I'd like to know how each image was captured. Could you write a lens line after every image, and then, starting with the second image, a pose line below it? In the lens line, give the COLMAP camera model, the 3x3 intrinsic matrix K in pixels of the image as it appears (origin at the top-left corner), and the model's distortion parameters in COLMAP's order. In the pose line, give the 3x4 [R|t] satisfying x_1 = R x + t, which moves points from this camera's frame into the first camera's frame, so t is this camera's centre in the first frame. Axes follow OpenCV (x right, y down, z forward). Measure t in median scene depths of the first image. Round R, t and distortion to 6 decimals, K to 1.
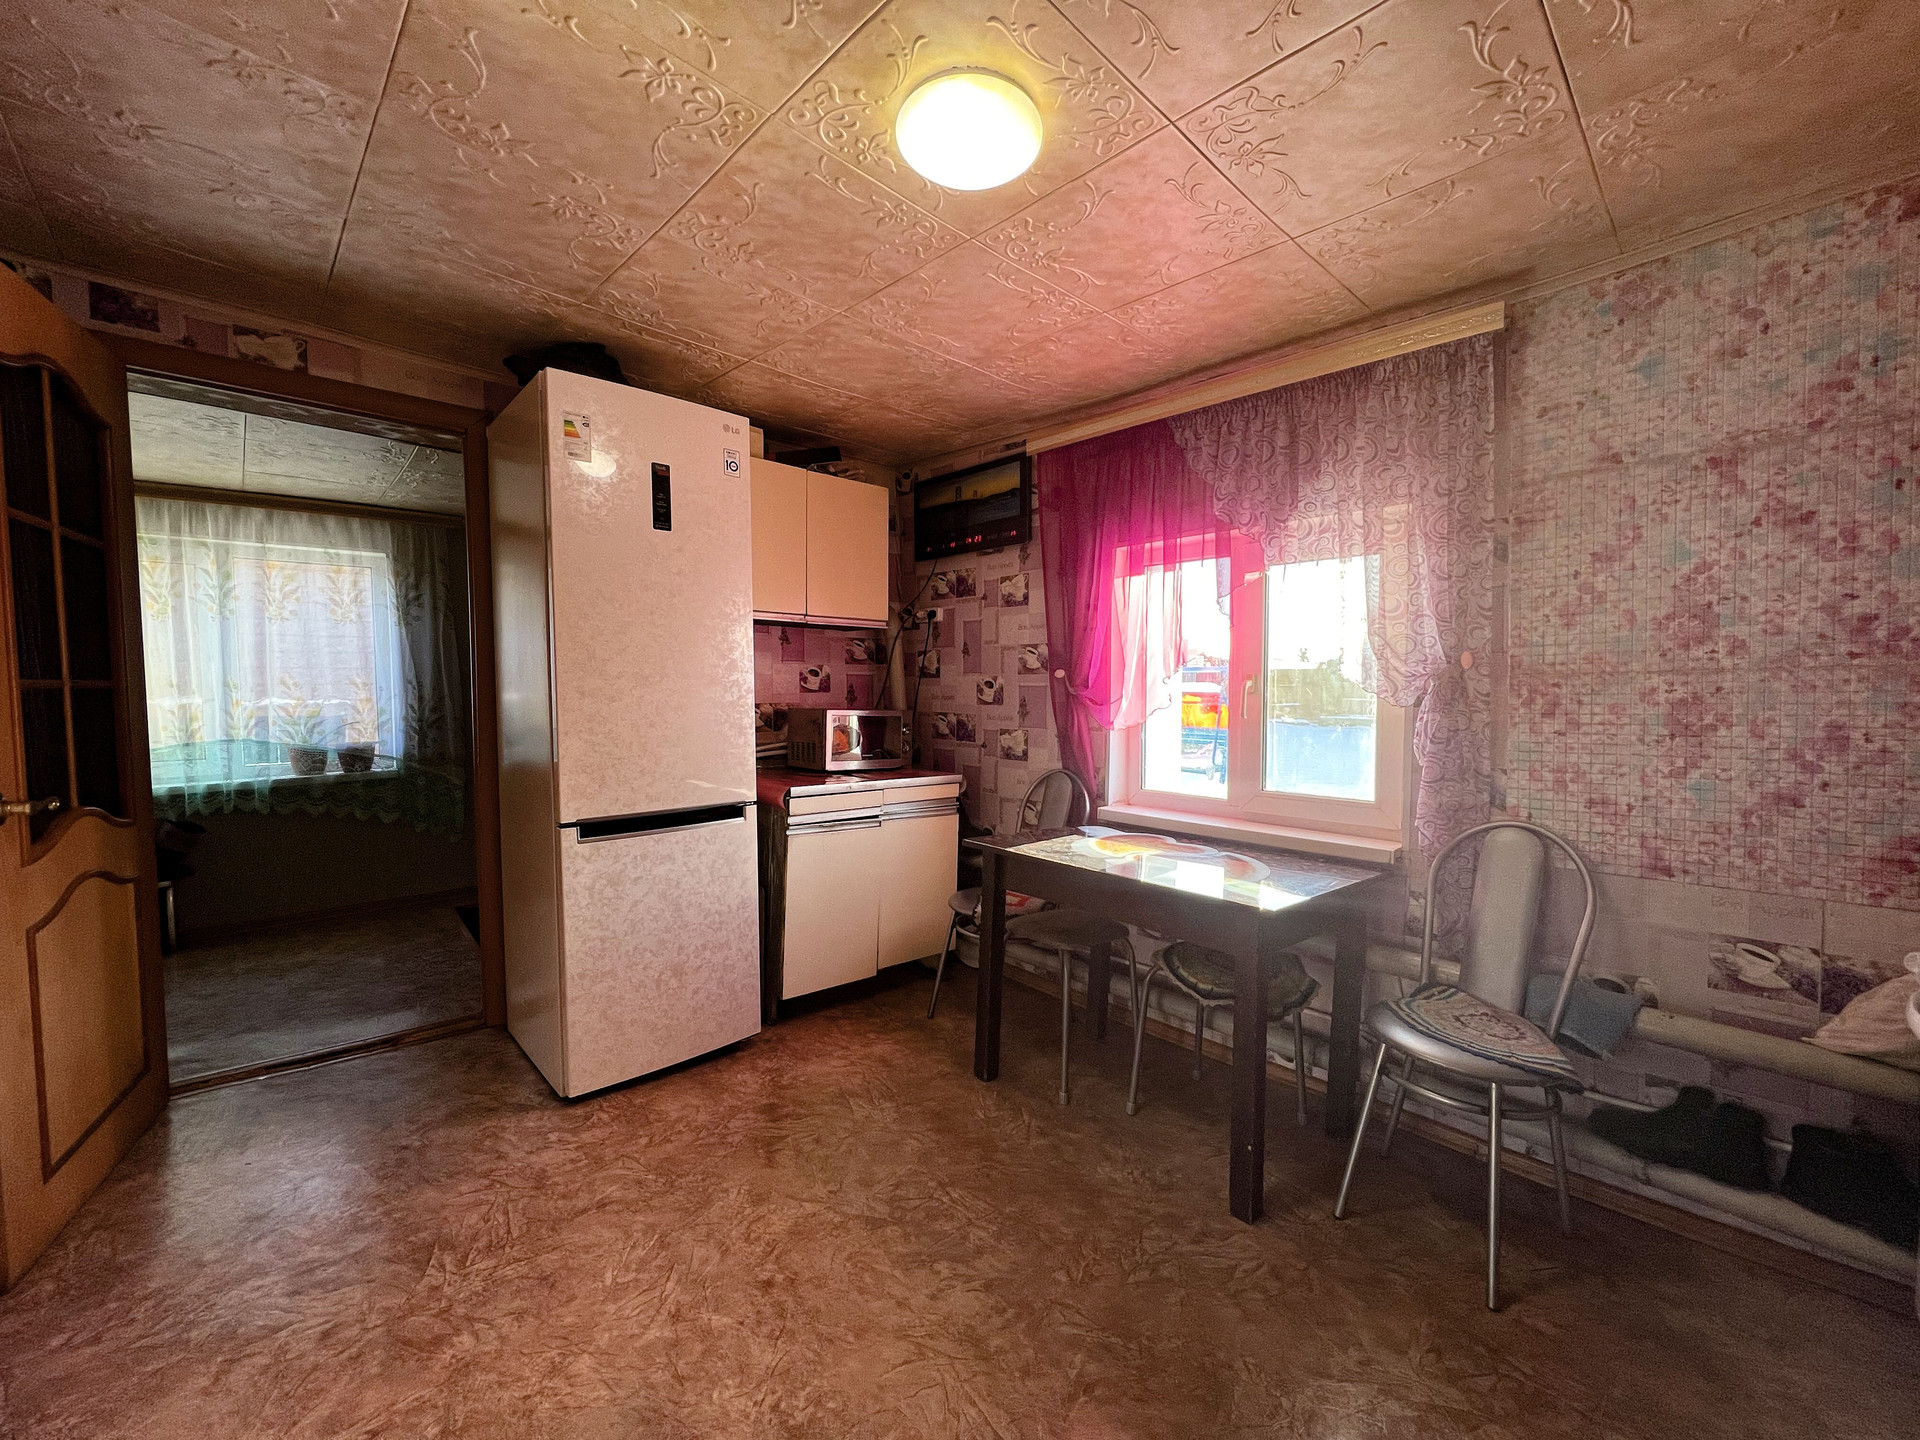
lens RADIAL K [[767.9, 0, 965.0], [0, 767.9, 724.7], [0, 0, 1]] dist [0.000882, -0.000172]
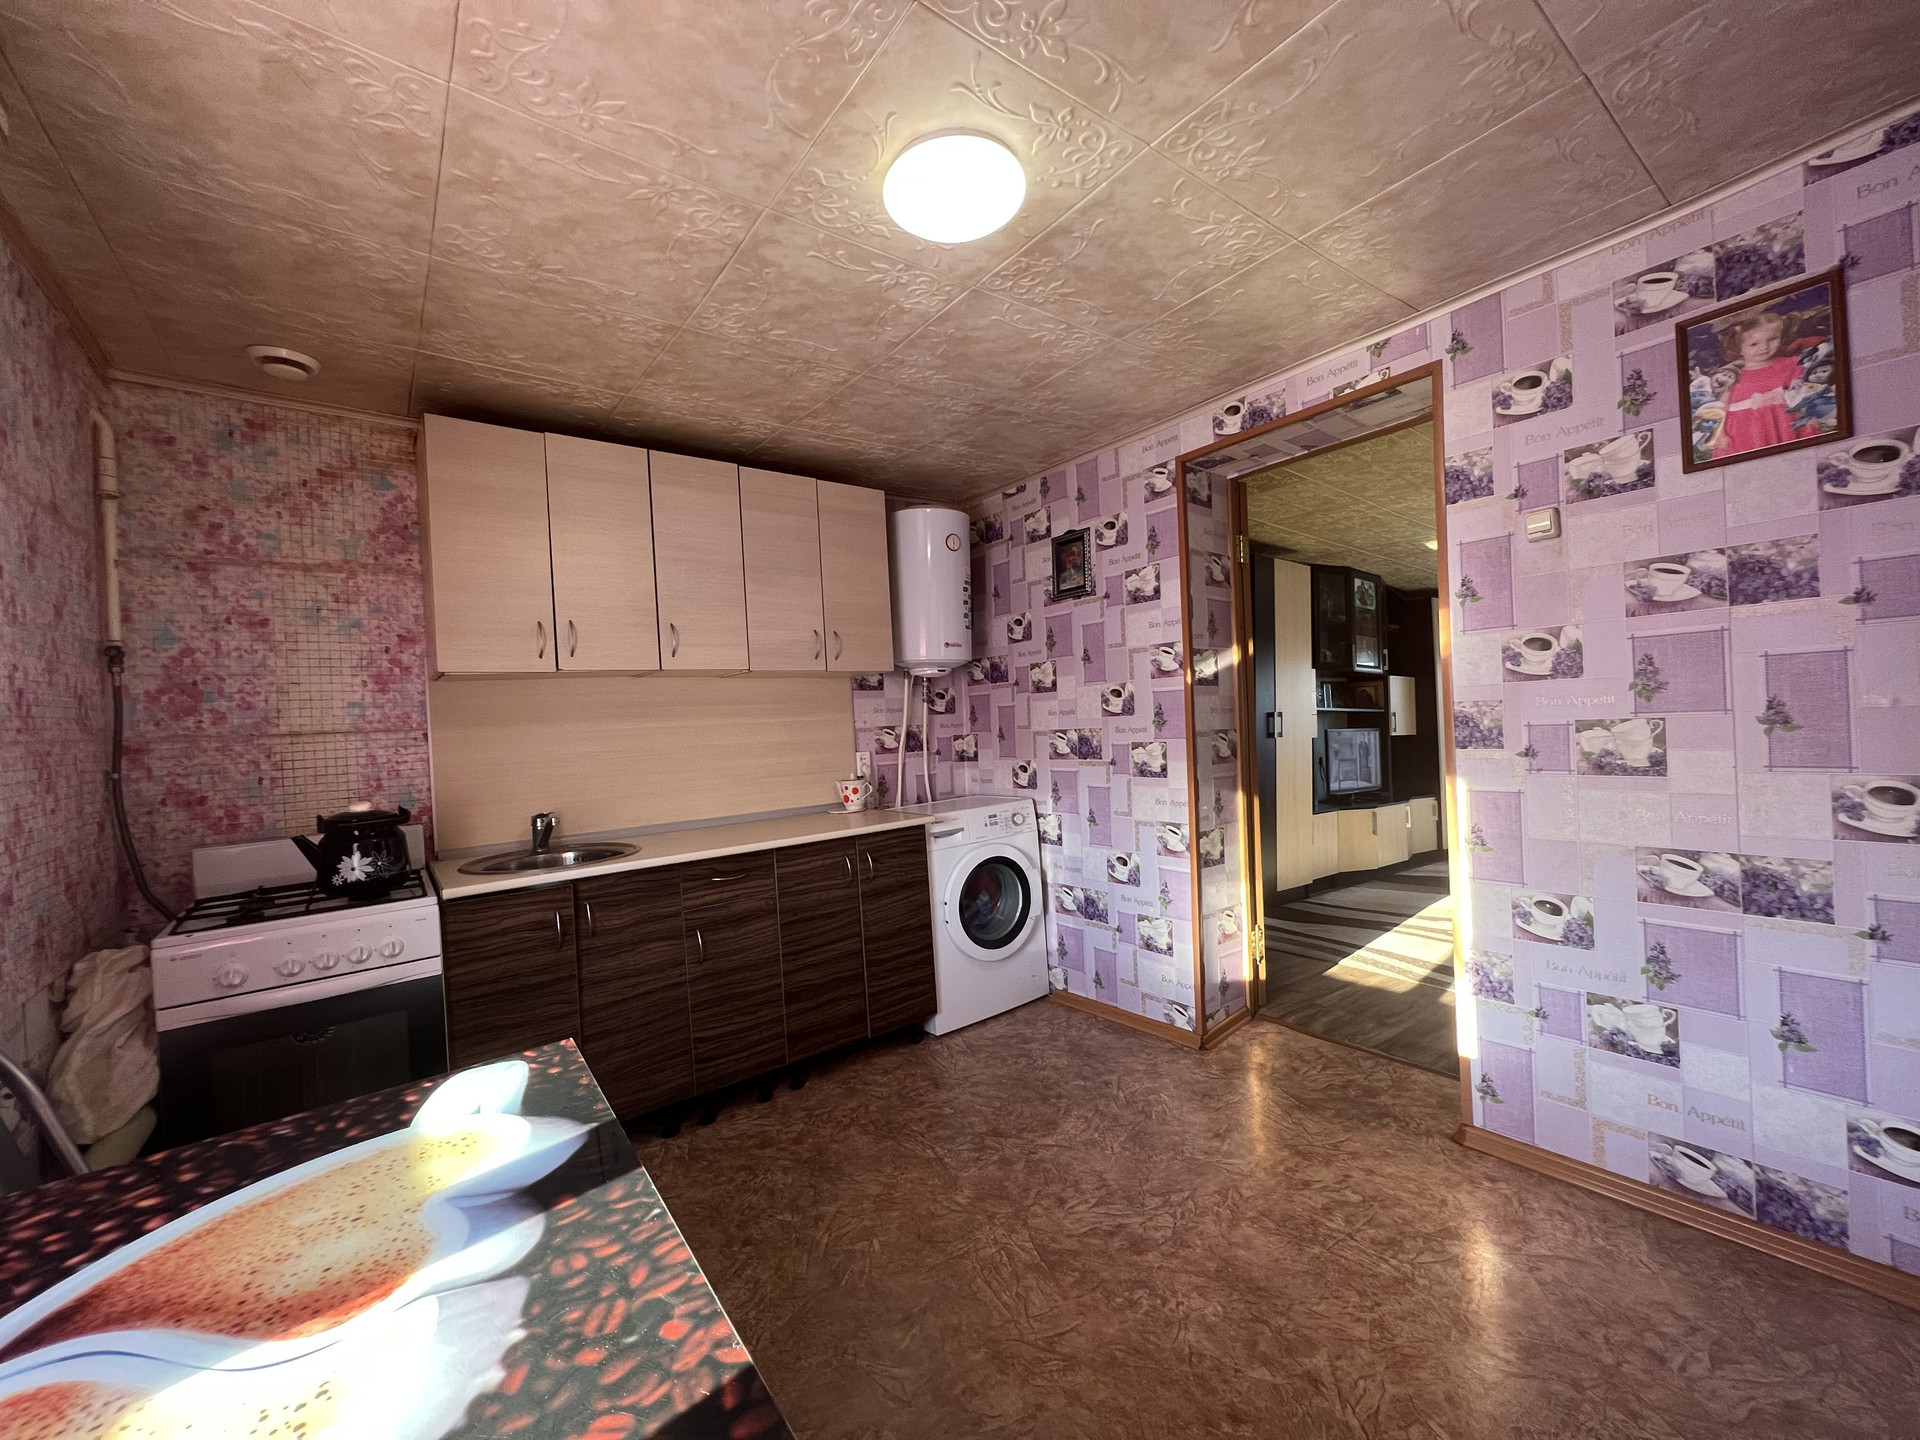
lens RADIAL K [[767.9, 0, 966.4], [0, 767.9, 725.8], [0, 0, 1]] dist [0.000882, -0.000172]
pose [[-0.993469, 0.037195, 0.107872, -0.064743], [0.042660, 0.997897, 0.048805, -0.076866], [-0.105830, 0.053088, -0.992966, 1.470496]]
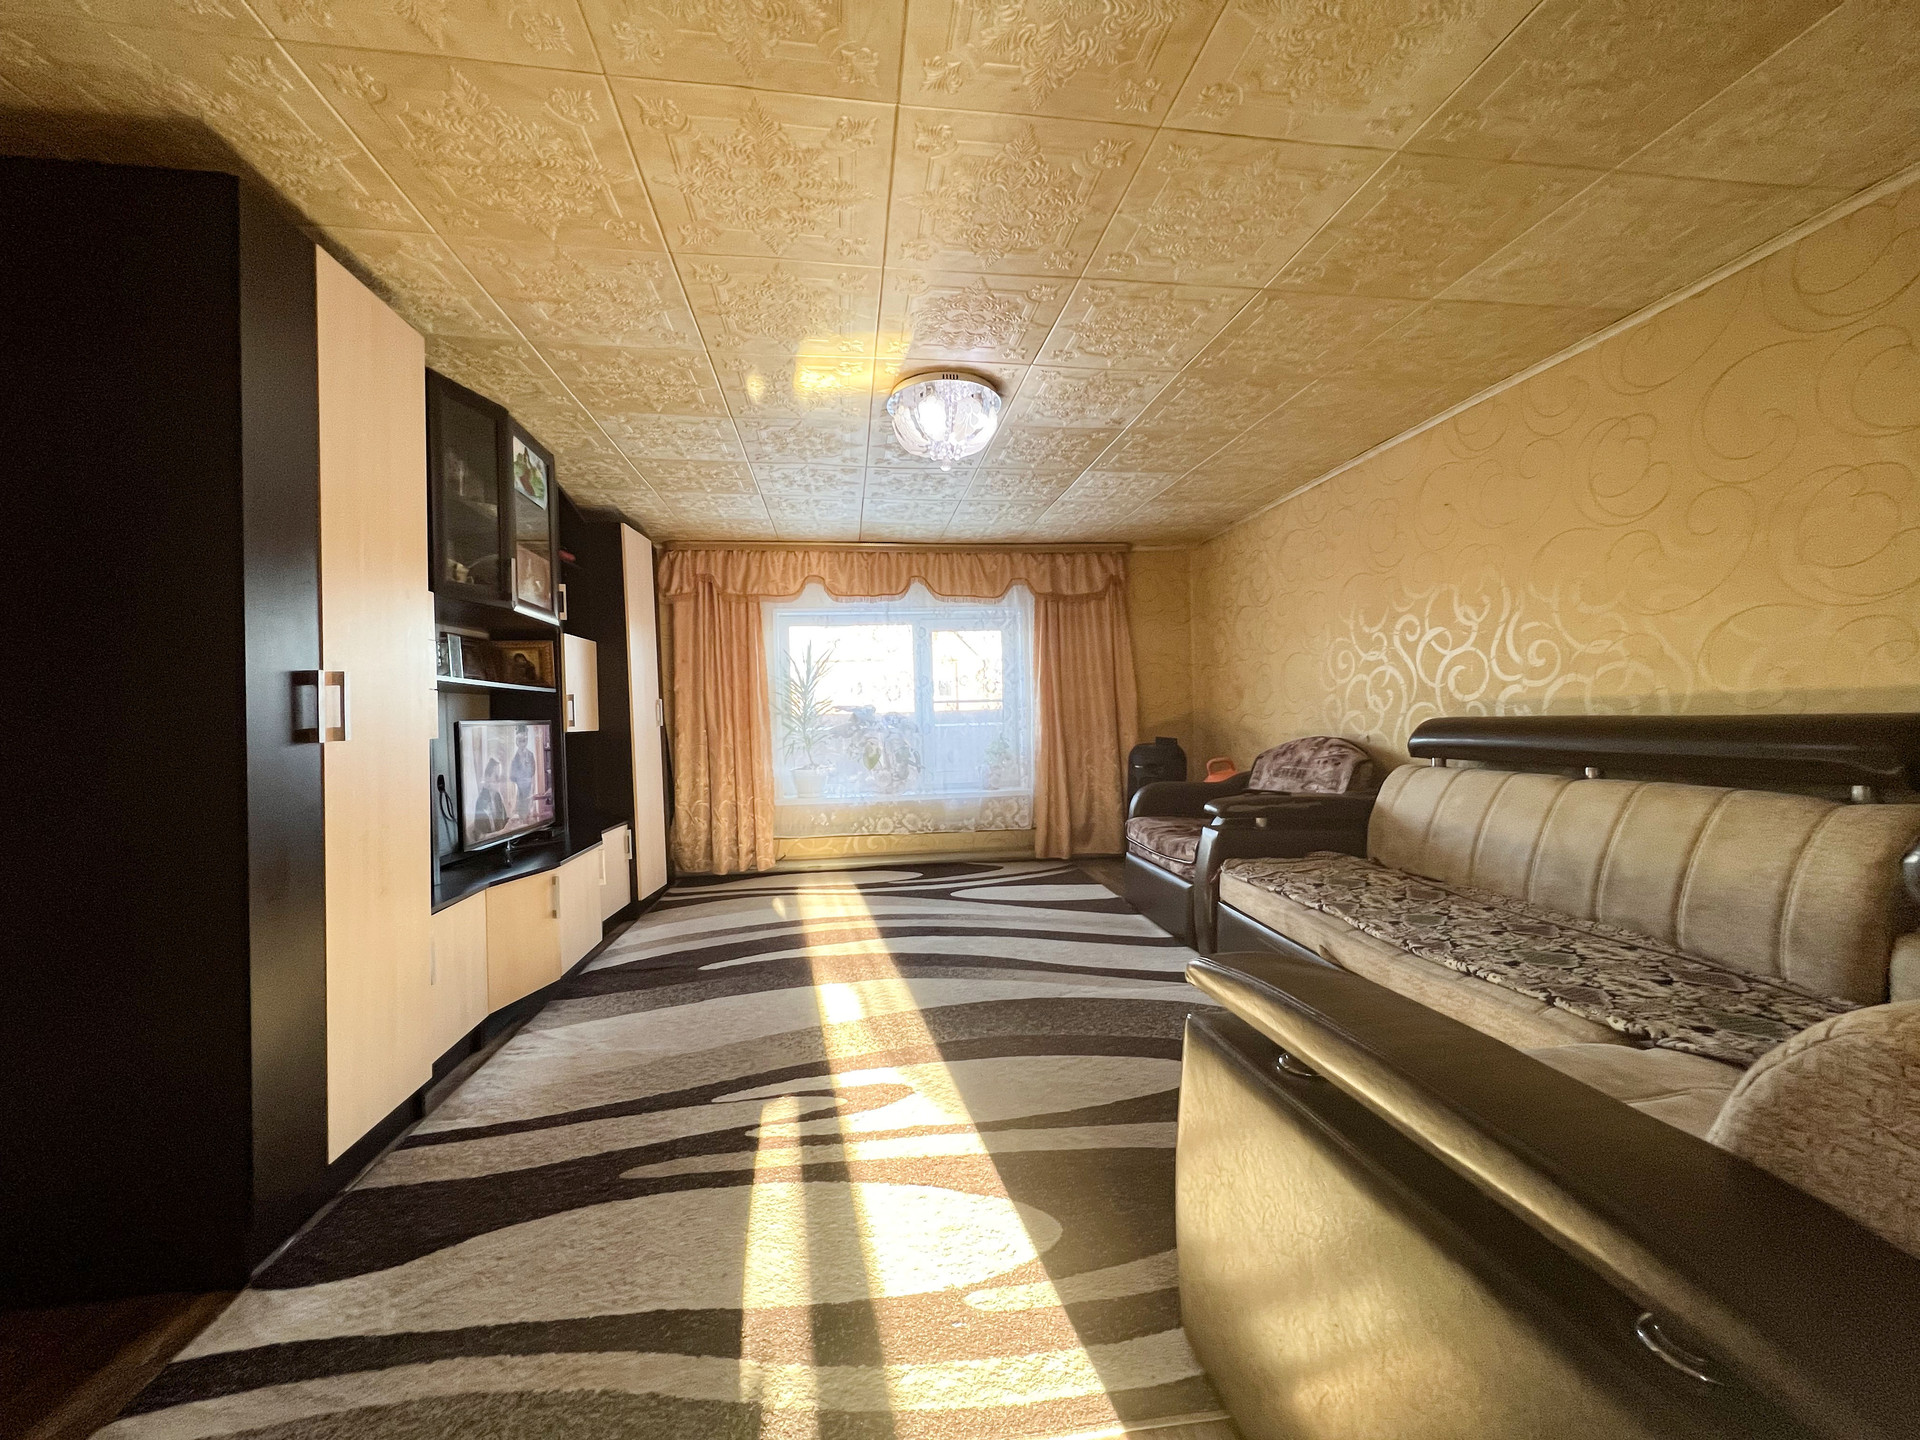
lens RADIAL K [[767.9, 0, 960.5], [0, 767.9, 716.5], [0, 0, 1]] dist [0.000882, -0.000172]
pose [[-0.585179, 0.033665, -0.810205, -0.468746], [-0.019513, 0.998264, 0.055573, 0.022955], [0.810669, 0.048329, -0.583506, 0.125981]]
